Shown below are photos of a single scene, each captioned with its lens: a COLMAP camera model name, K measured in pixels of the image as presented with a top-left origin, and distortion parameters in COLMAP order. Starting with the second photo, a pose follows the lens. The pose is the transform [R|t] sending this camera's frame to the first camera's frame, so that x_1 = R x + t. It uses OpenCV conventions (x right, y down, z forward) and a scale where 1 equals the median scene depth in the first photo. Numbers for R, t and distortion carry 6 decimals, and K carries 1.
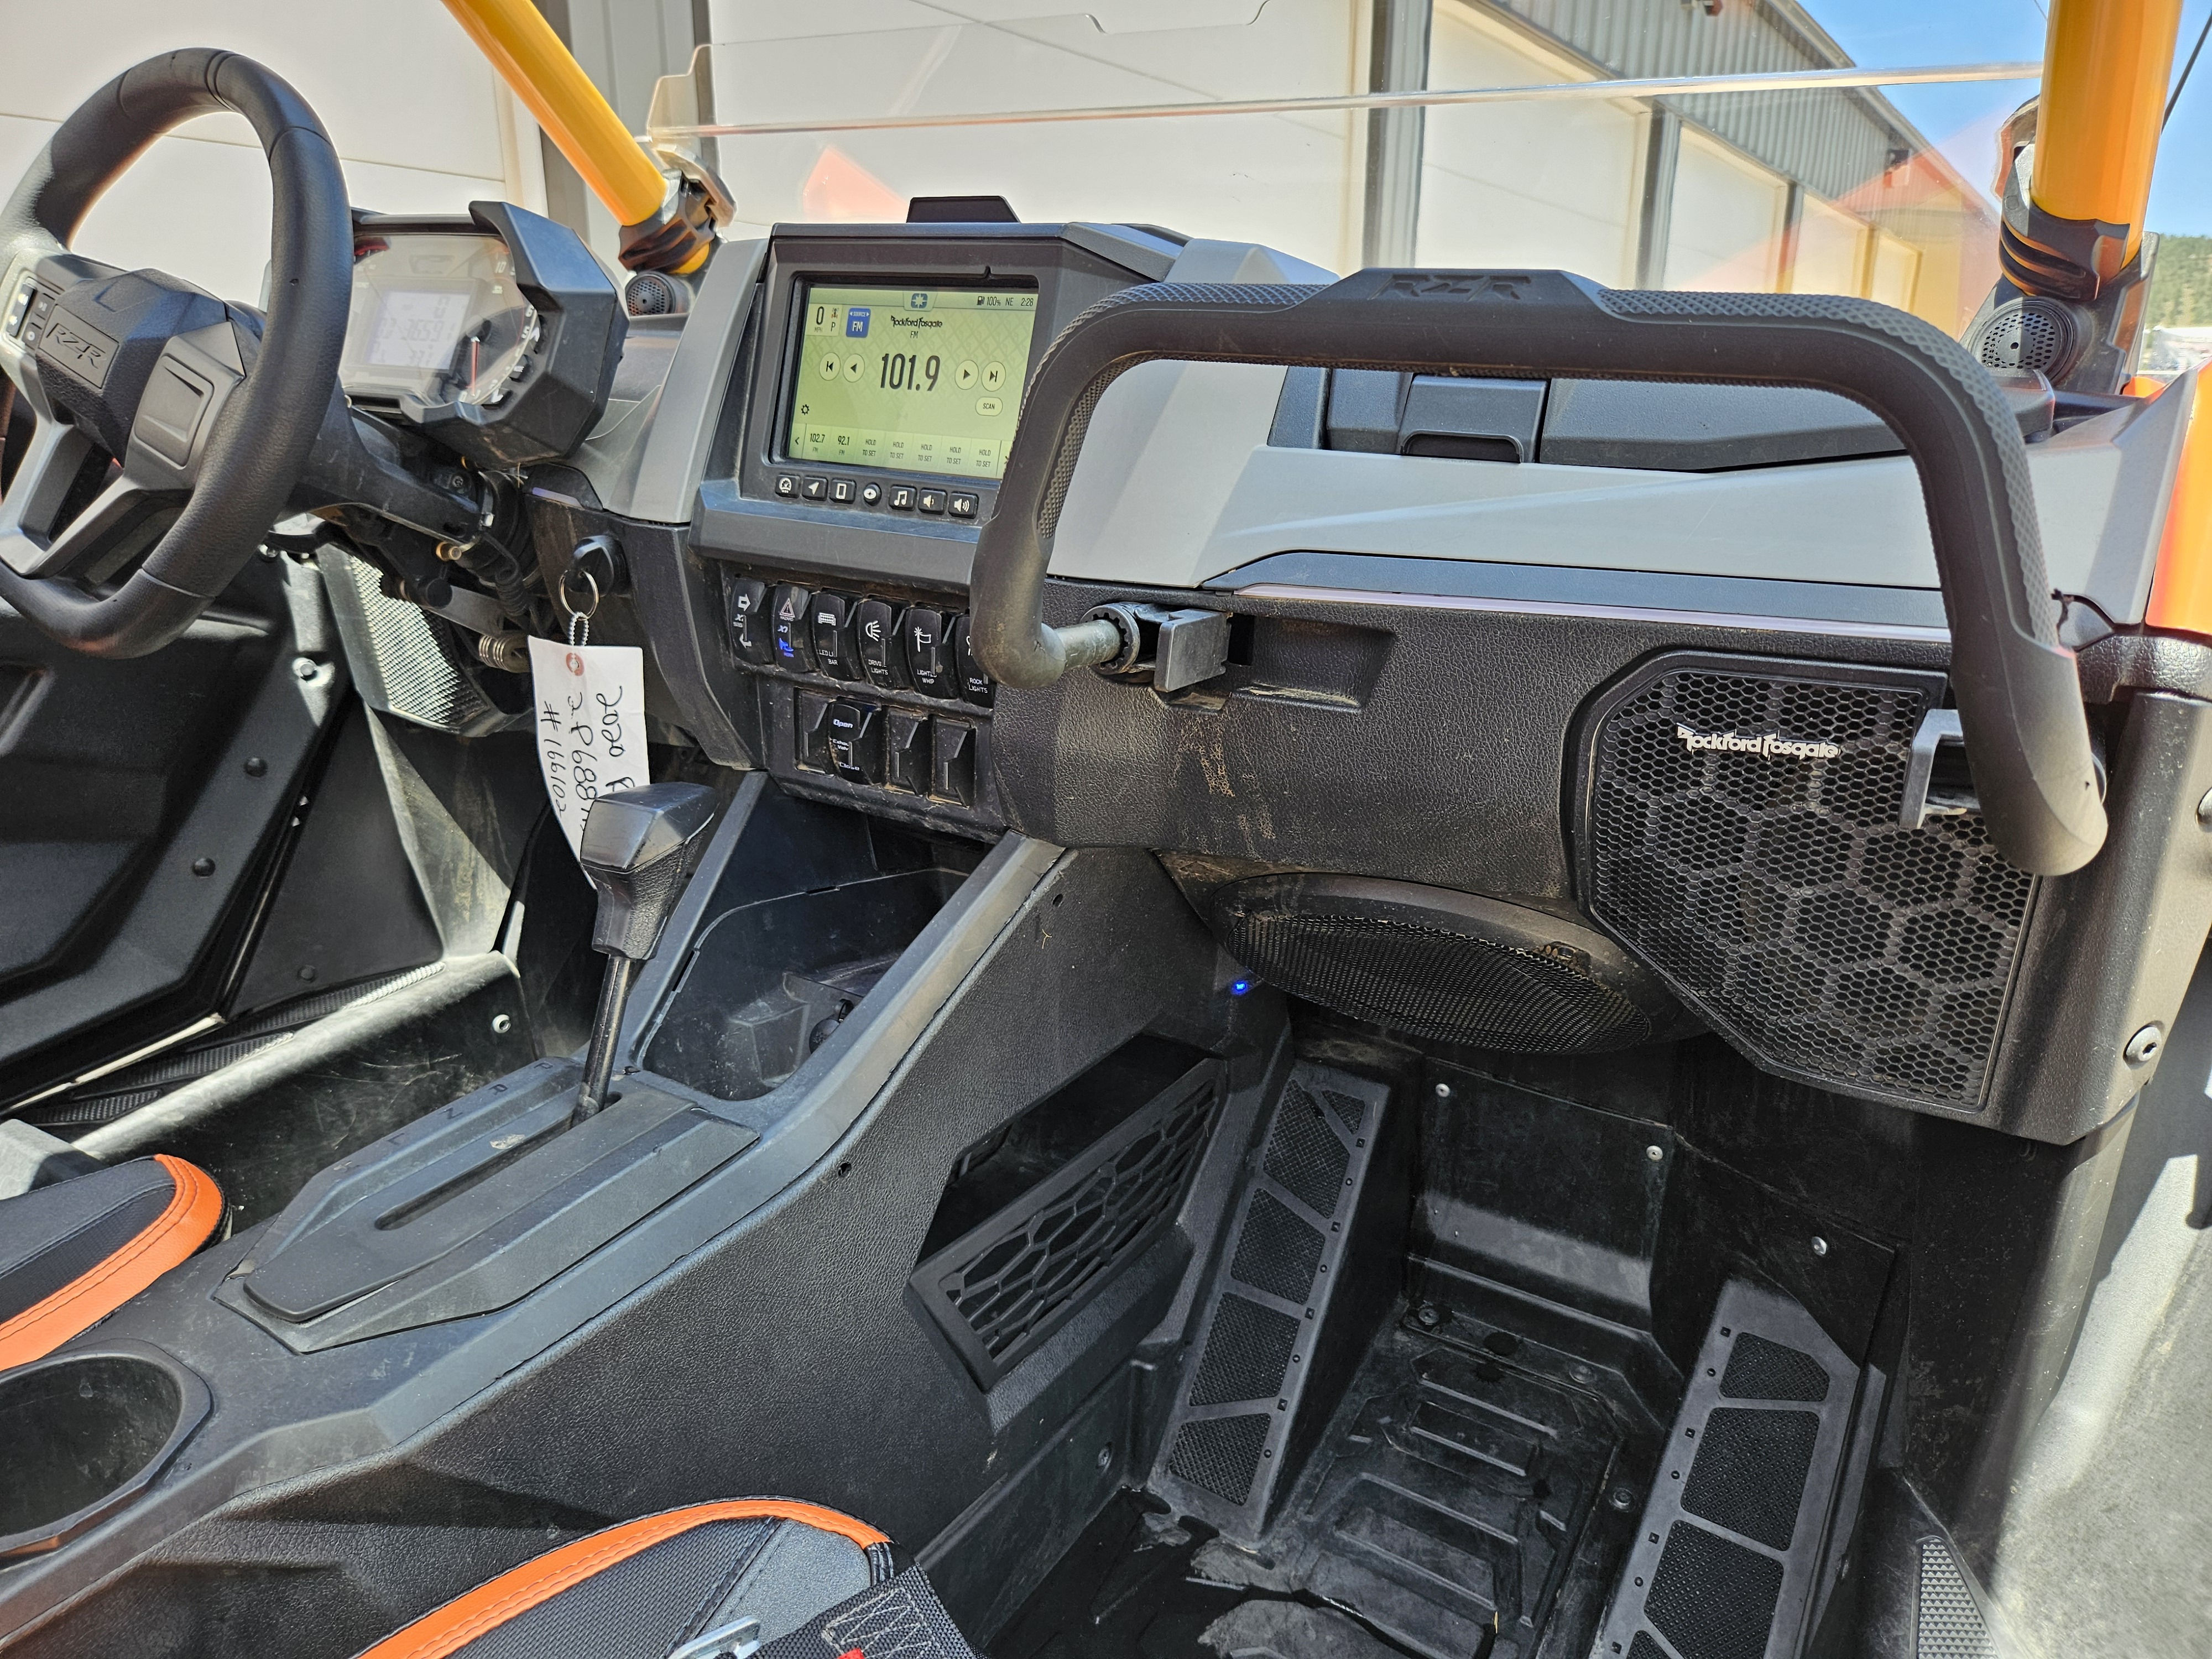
lens RADIAL K [[1633.7, 0, 1106.0], [0, 1633.7, 829.5], [0, 0, 1]] dist [0.004957, -0.001746]
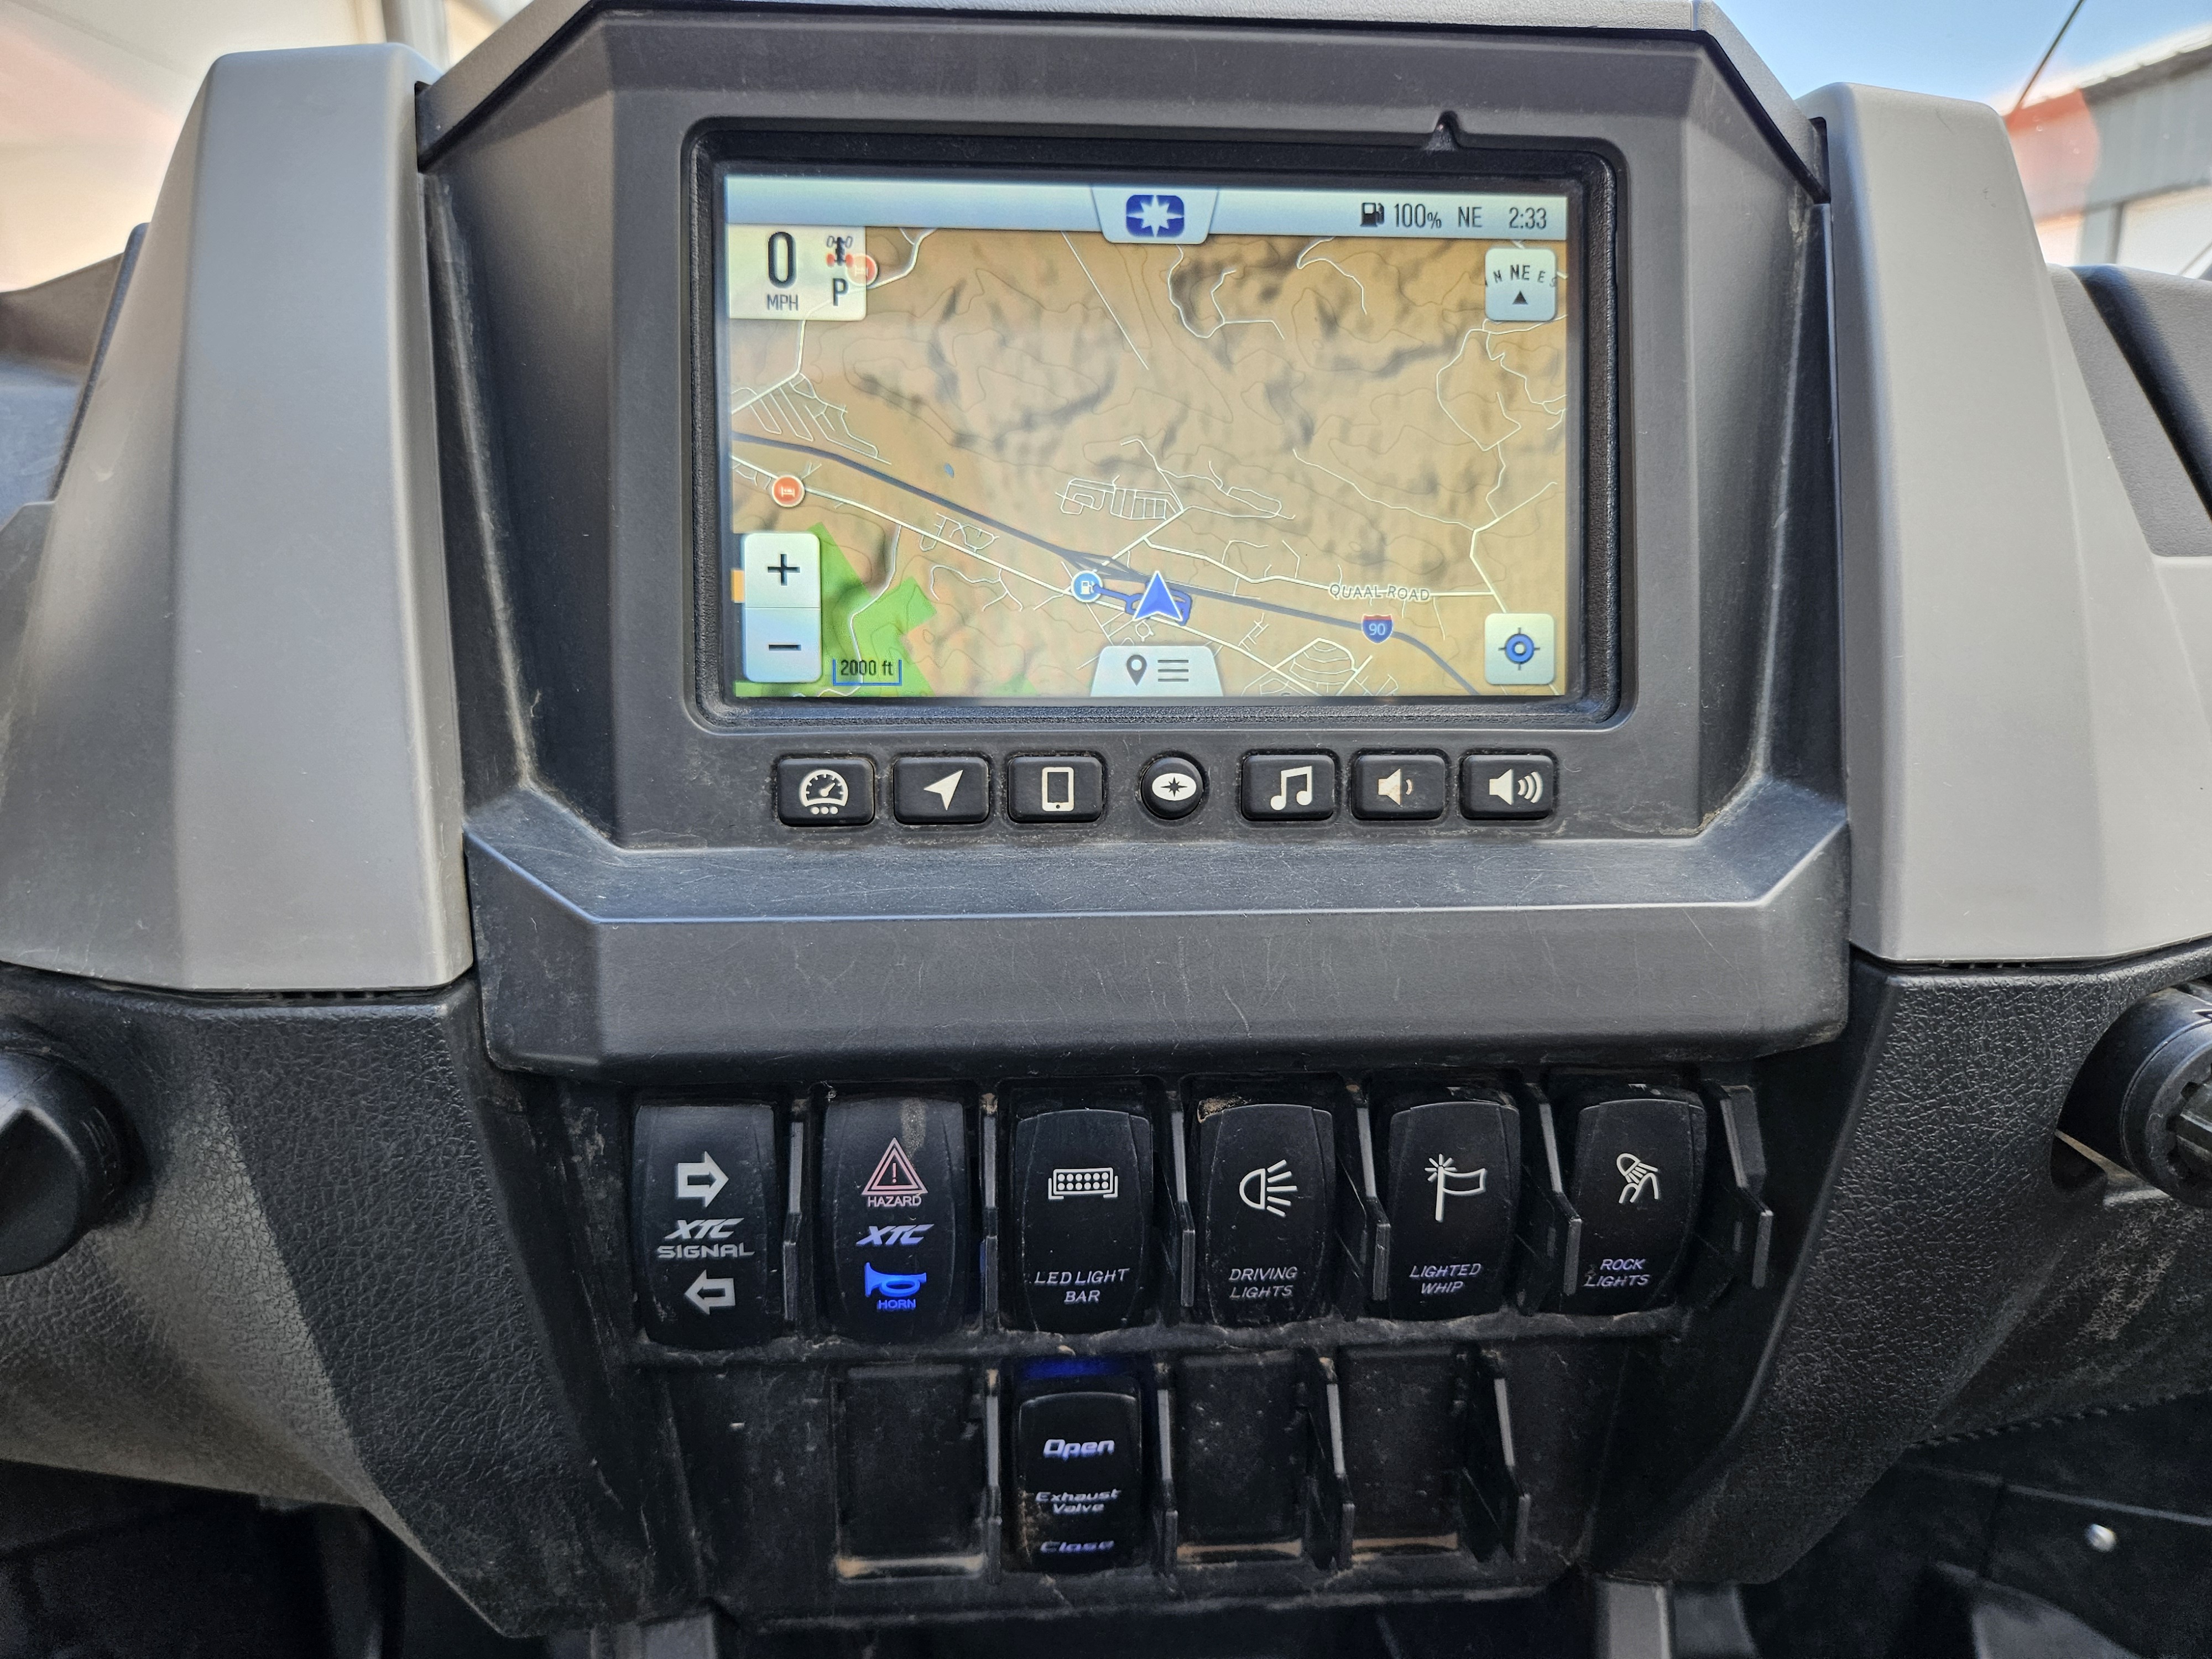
lens RADIAL K [[1633.7, 0, 1106.0], [0, 1633.7, 829.5], [0, 0, 1]] dist [0.004957, -0.001746]
pose [[0.784706, -0.174624, 0.594763, -0.348724], [0.198348, 0.979787, 0.025975, -0.206119], [-0.587277, 0.097587, 0.803481, 0.736990]]
